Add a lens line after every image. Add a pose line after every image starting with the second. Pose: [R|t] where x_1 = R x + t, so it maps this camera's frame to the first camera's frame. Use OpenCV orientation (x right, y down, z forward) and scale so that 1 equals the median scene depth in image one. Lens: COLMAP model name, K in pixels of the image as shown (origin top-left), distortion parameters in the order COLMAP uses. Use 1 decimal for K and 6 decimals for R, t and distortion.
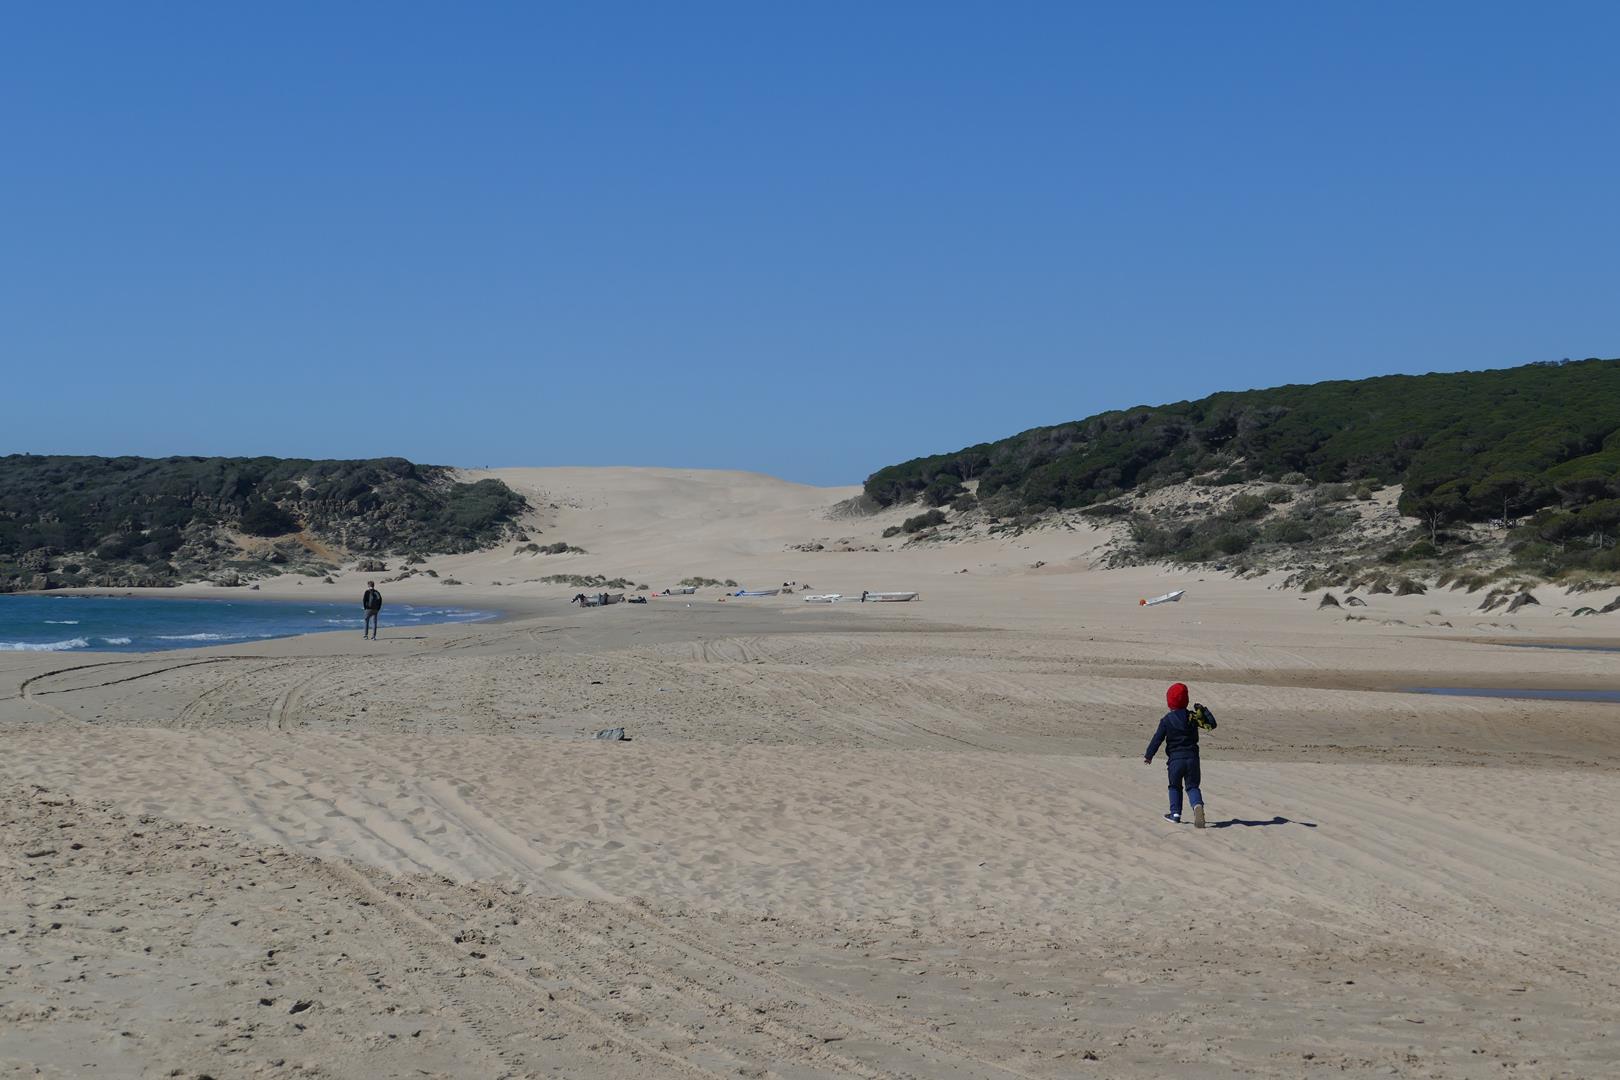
lens RADIAL K [[3289.0, 0, 810.1], [0, 3289.0, 539.9], [0, 0, 1]] dist [-0.112174, 0.000000]
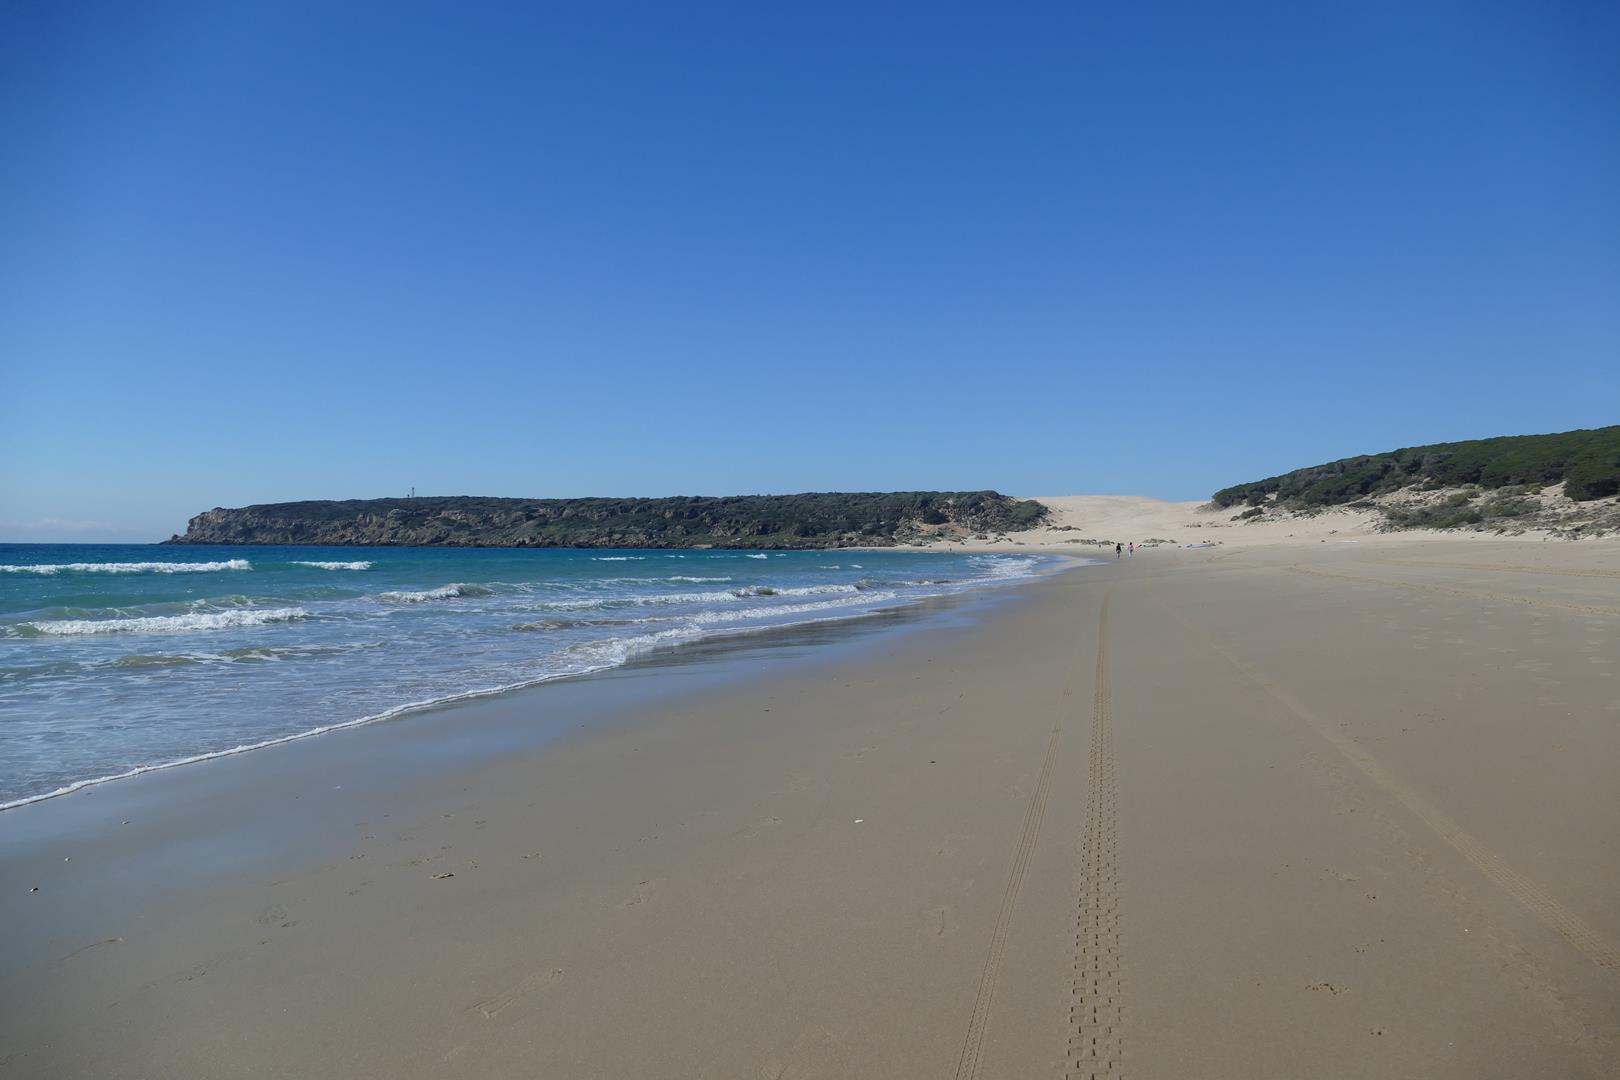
lens RADIAL K [[1180.3, 0, 809.3], [0, 1180.3, 537.7], [0, 0, 1]] dist [0.010471, -0.025115]
pose [[0.963498, -0.005454, -0.267659, -0.031658], [0.006540, 0.999974, 0.003165, 0.005242], [0.267635, -0.004800, 0.963508, 0.195555]]
